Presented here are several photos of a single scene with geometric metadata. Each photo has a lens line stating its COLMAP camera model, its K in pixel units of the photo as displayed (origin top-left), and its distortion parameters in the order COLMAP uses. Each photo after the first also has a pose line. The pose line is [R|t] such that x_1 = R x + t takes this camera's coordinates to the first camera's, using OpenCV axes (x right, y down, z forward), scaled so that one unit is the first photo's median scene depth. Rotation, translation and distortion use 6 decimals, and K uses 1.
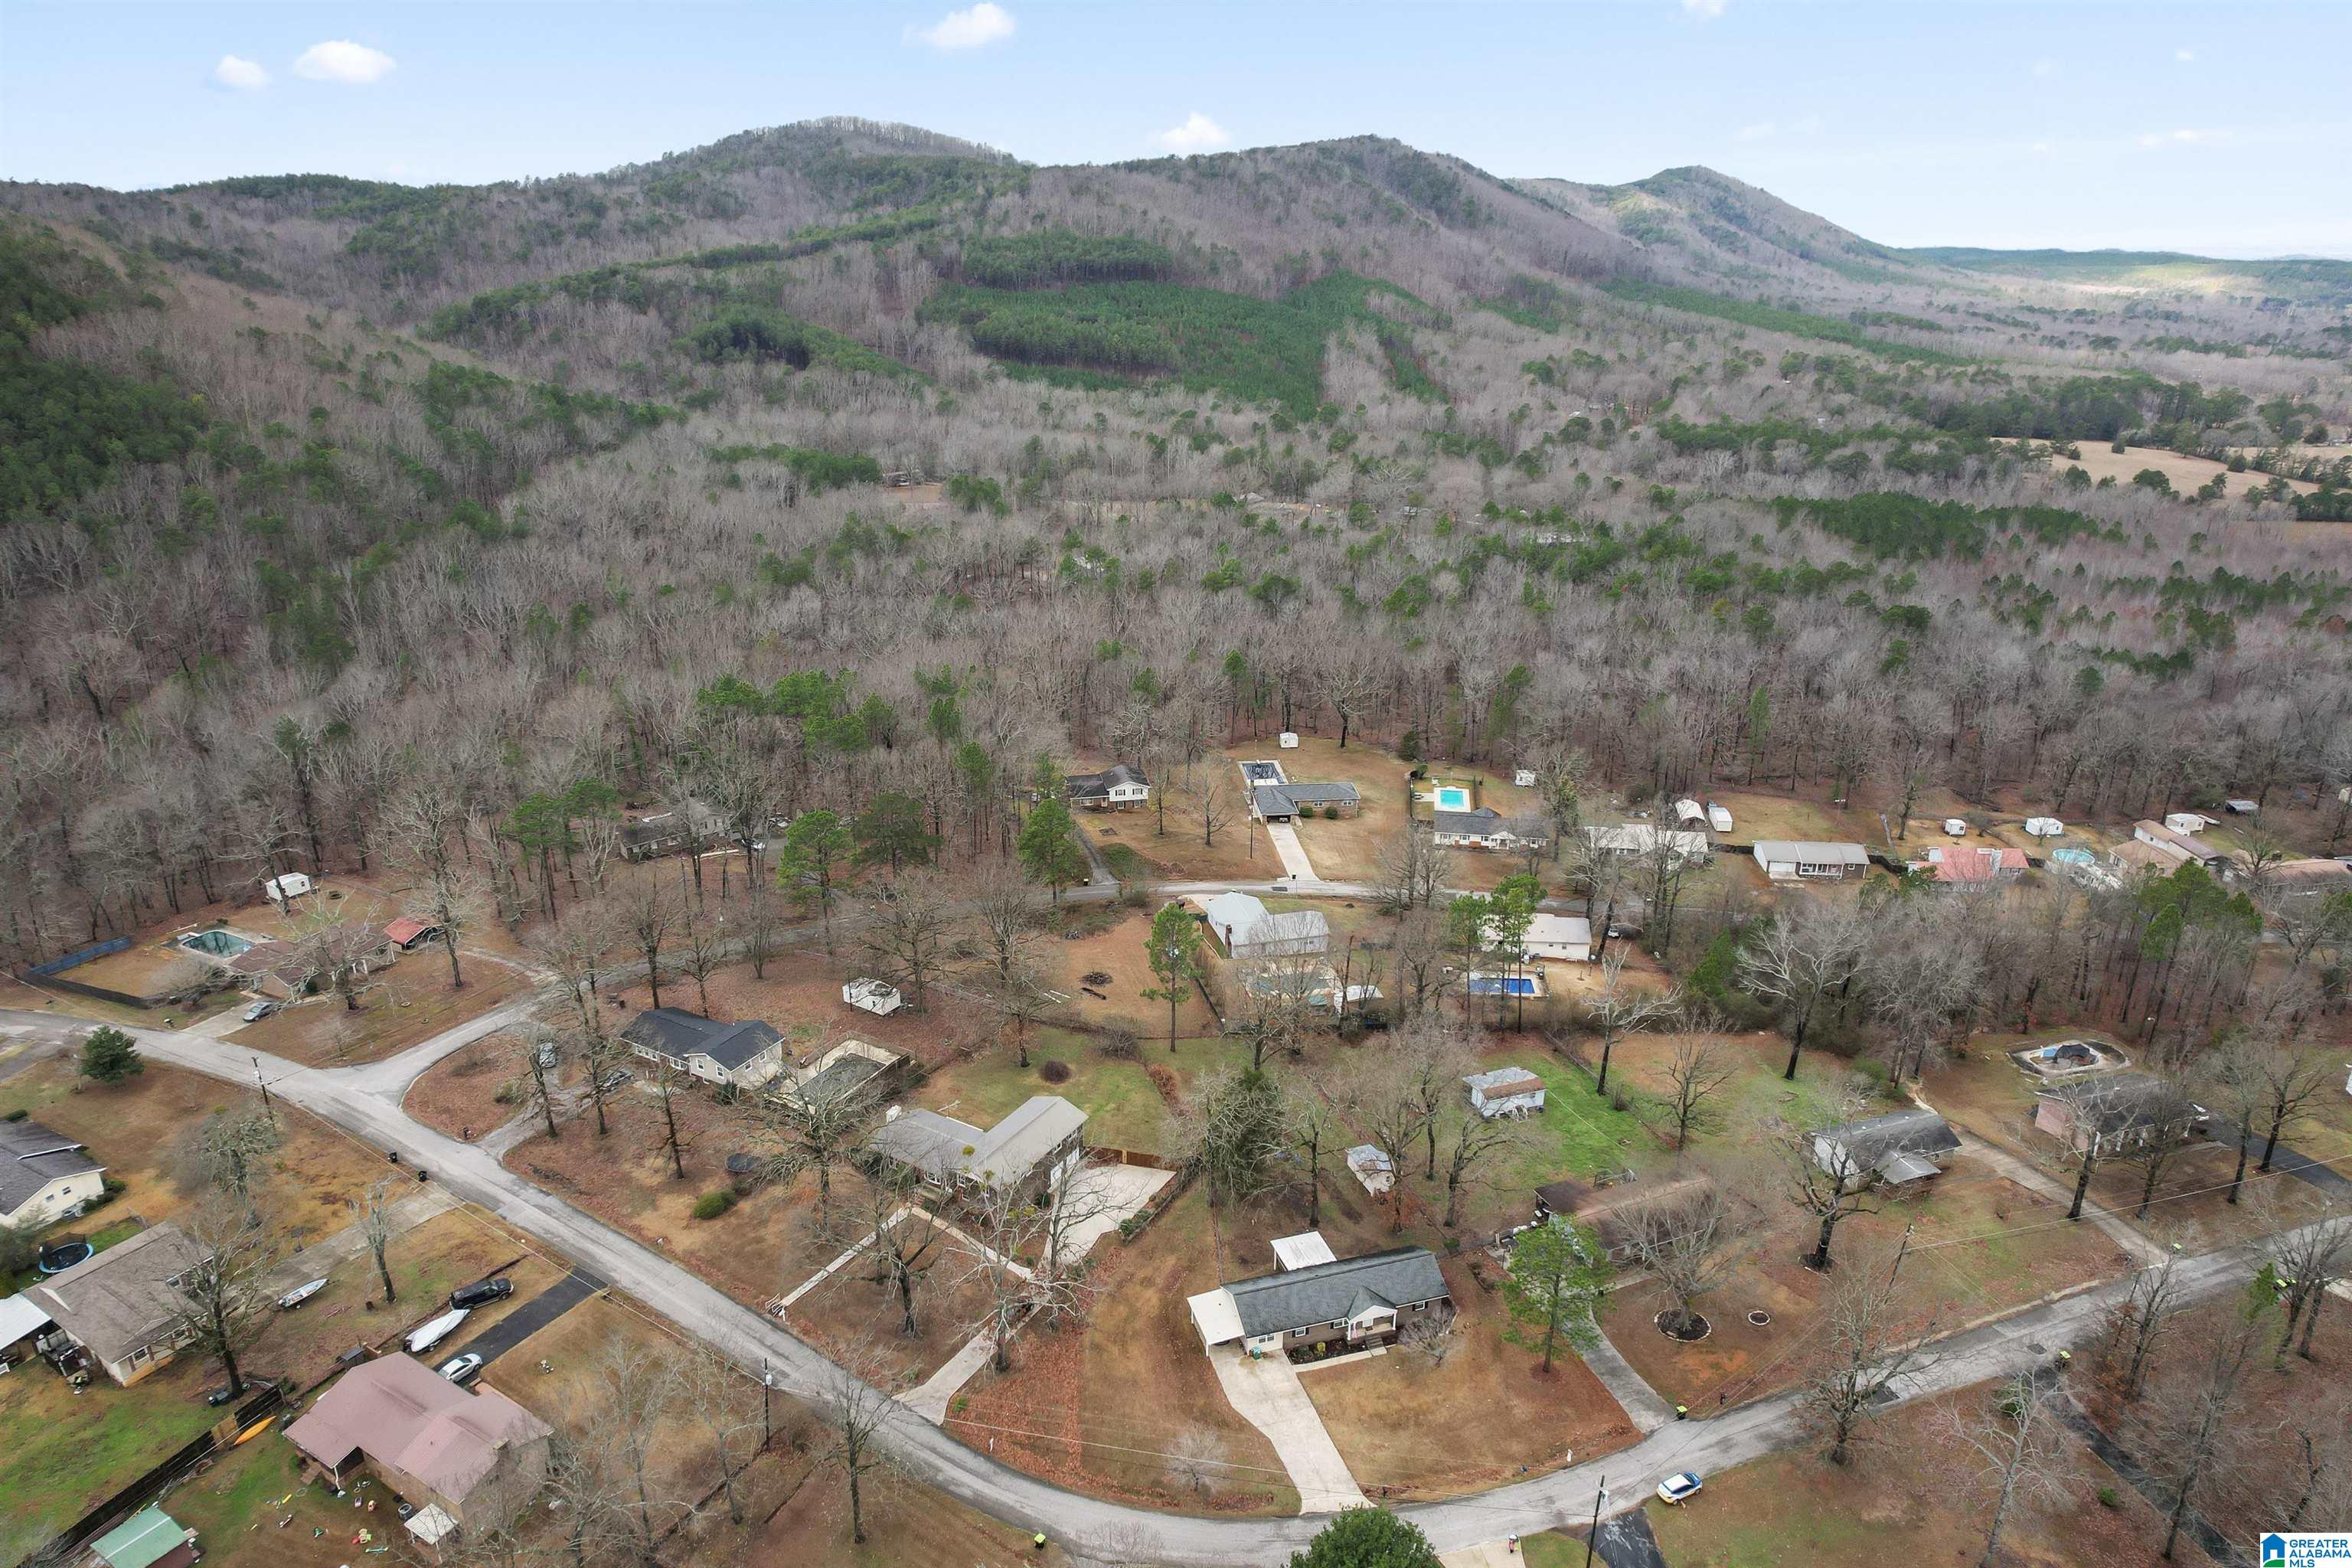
lens RADIAL K [[1506.7, 0, 1175.9], [0, 1506.7, 812.1], [0, 0, 1]] dist [-0.065623, 0.057191]
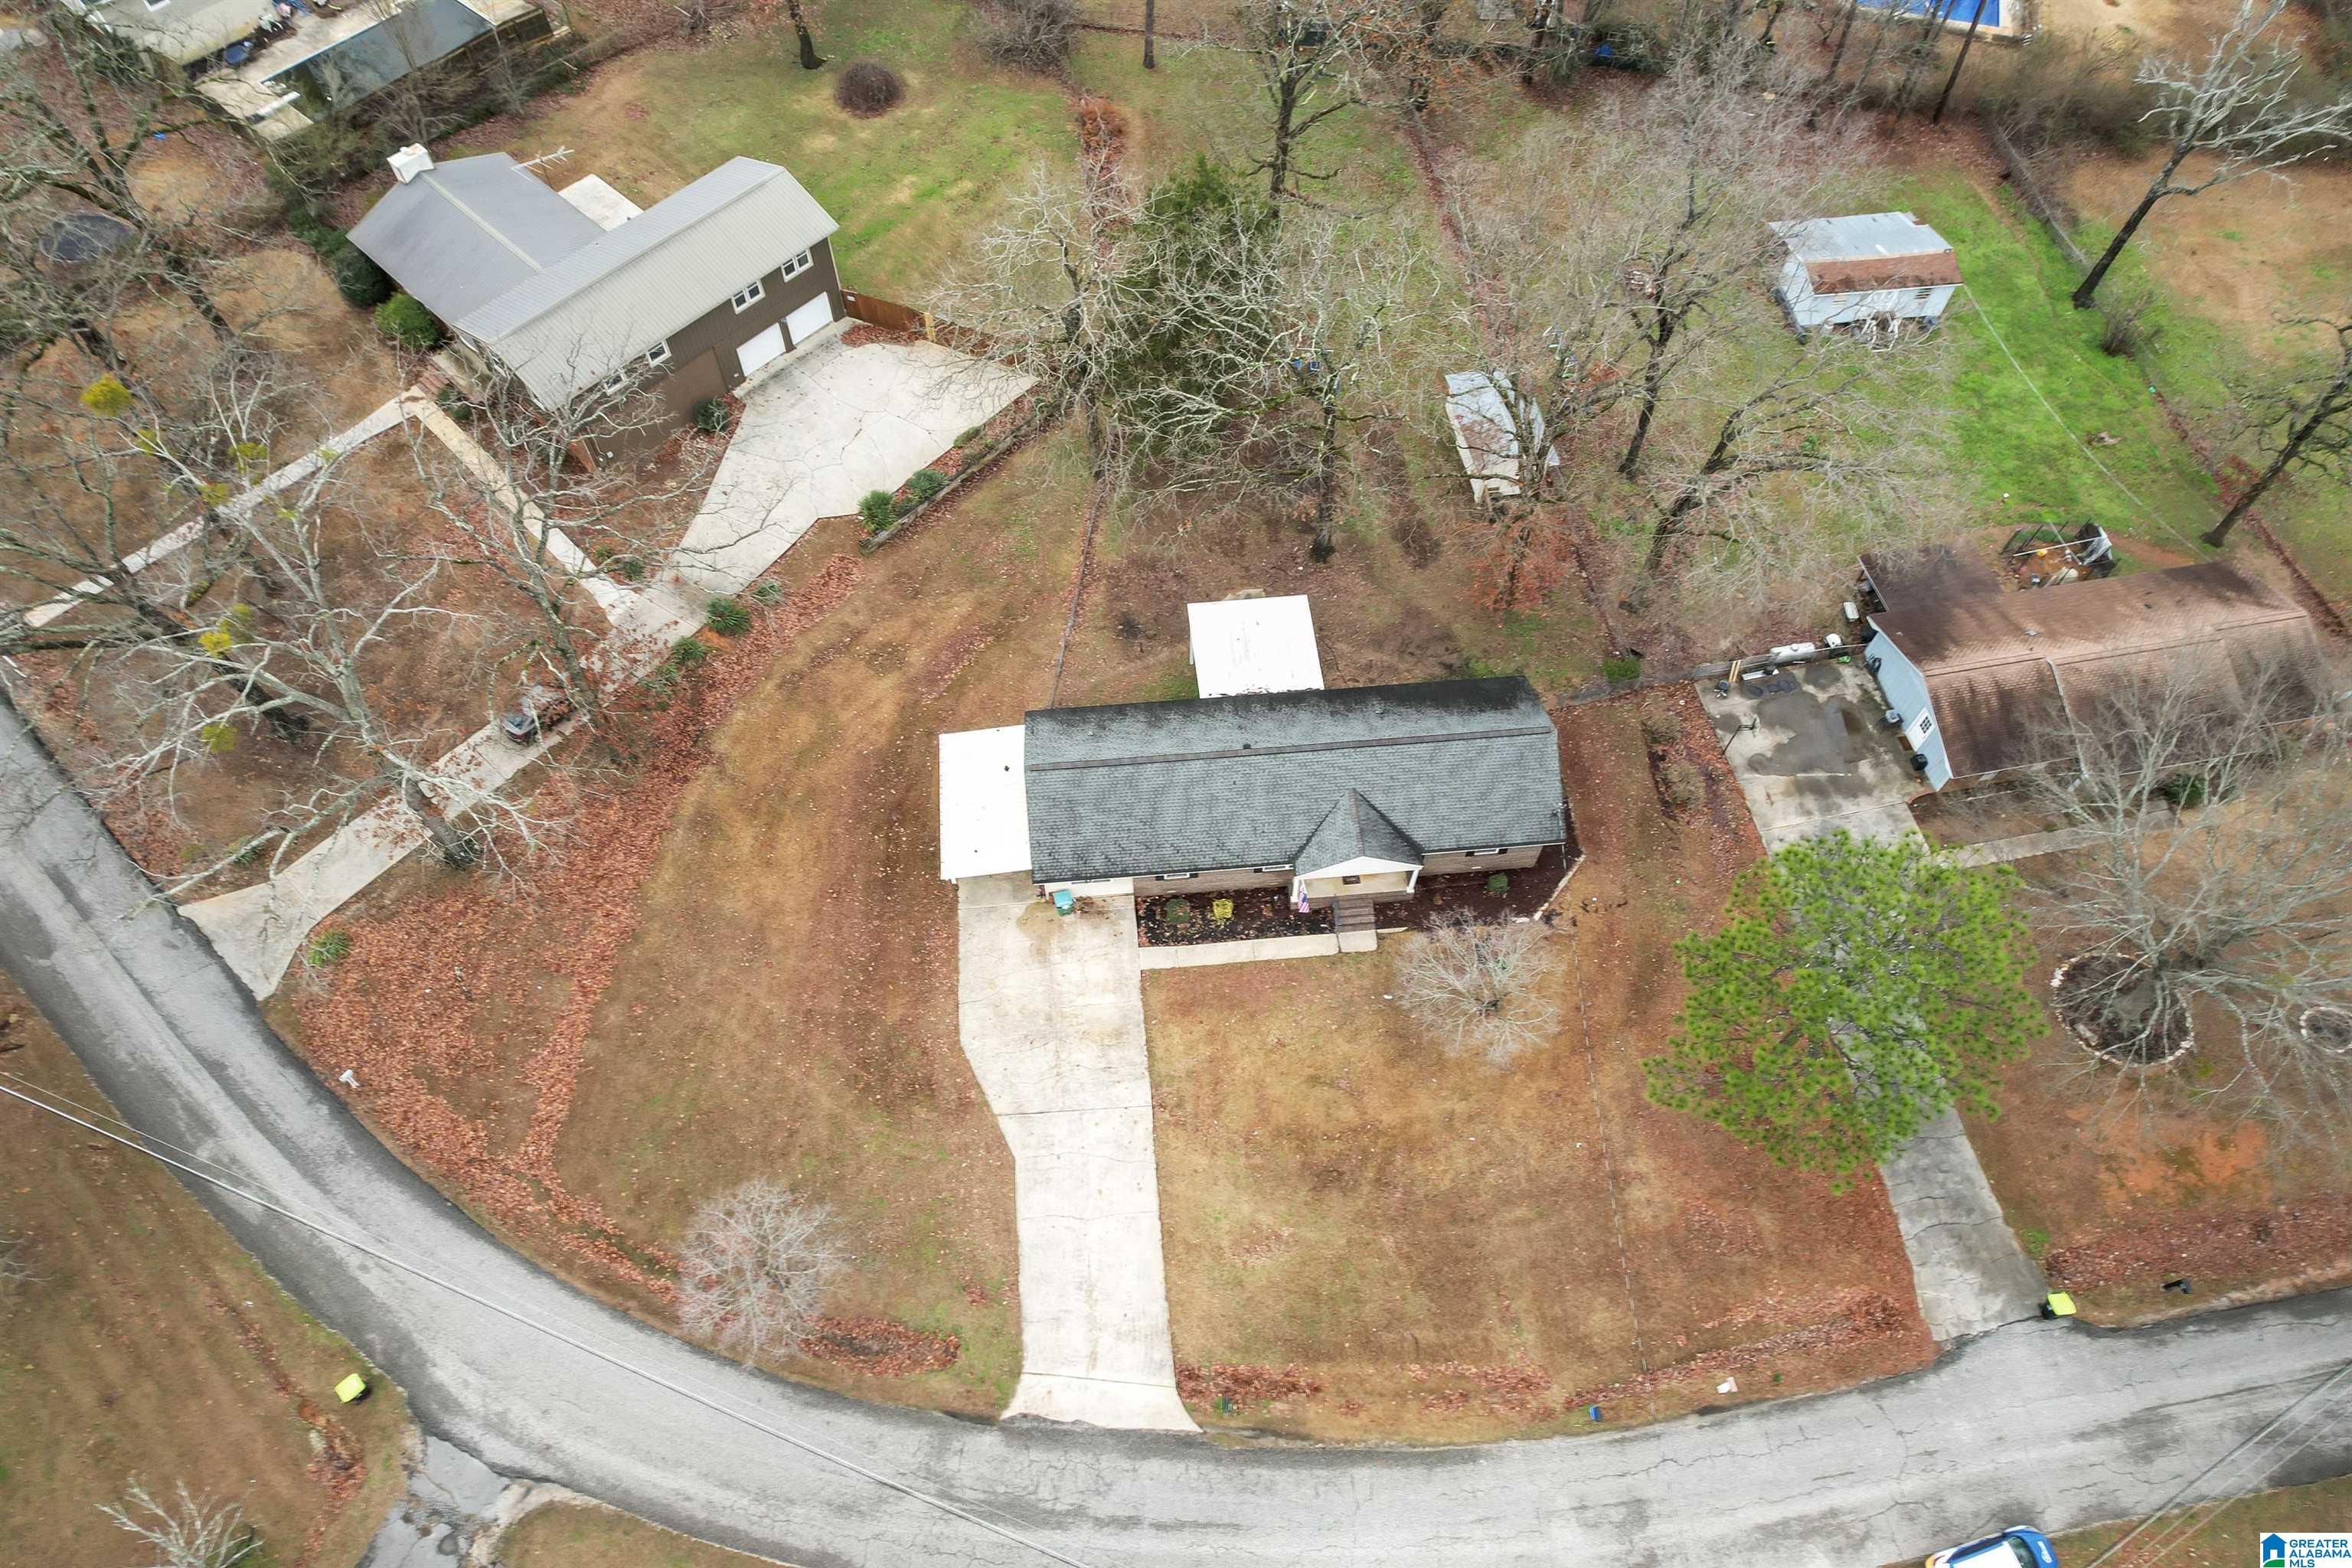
lens RADIAL K [[1506.7, 0, 1175.9], [0, 1506.7, 812.1], [0, 0, 1]] dist [-0.065623, 0.057191]
pose [[0.979157, 0.177242, -0.099181, 0.121266], [-0.079780, 0.784713, 0.614703, 0.077176], [0.186780, -0.593978, 0.782498, 0.681381]]
